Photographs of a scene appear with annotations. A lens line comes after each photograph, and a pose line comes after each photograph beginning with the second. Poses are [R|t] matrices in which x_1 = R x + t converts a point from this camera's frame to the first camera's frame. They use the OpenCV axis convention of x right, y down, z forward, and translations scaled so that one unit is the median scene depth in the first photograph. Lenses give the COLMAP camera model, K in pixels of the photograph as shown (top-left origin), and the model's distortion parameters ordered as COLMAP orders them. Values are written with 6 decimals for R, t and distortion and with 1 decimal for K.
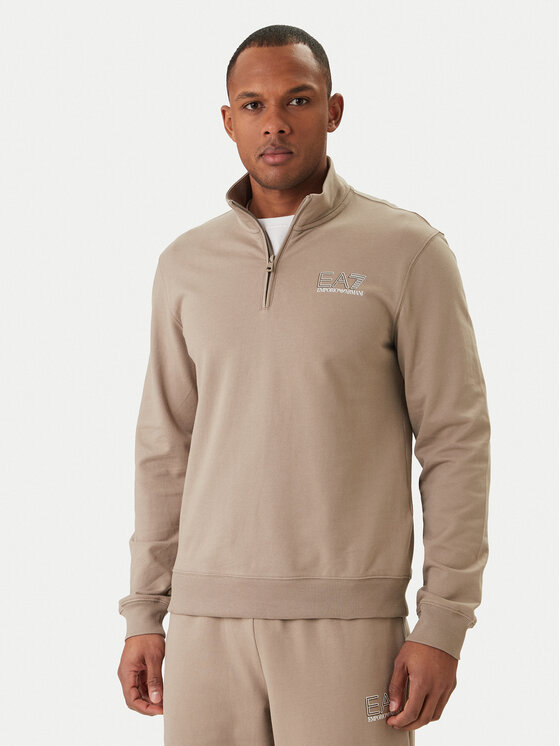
lens RADIAL K [[1148.2, 0, 280.0], [0, 1148.2, 373.0], [0, 0, 1]] dist [0.390848, 0.014371]
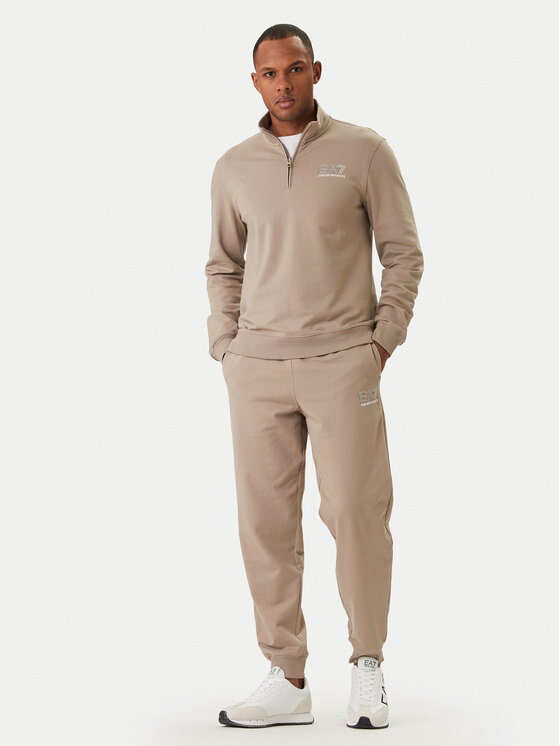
lens RADIAL K [[1154.5, 0, 280.0], [0, 1154.5, 373.0], [0, 0, 1]] dist [0.101836, 0.010997]
pose [[0.996505, -0.077137, -0.032066, 0.012643], [0.079526, 0.993496, 0.081497, 0.071829], [0.025571, -0.083762, 0.996158, -0.741402]]
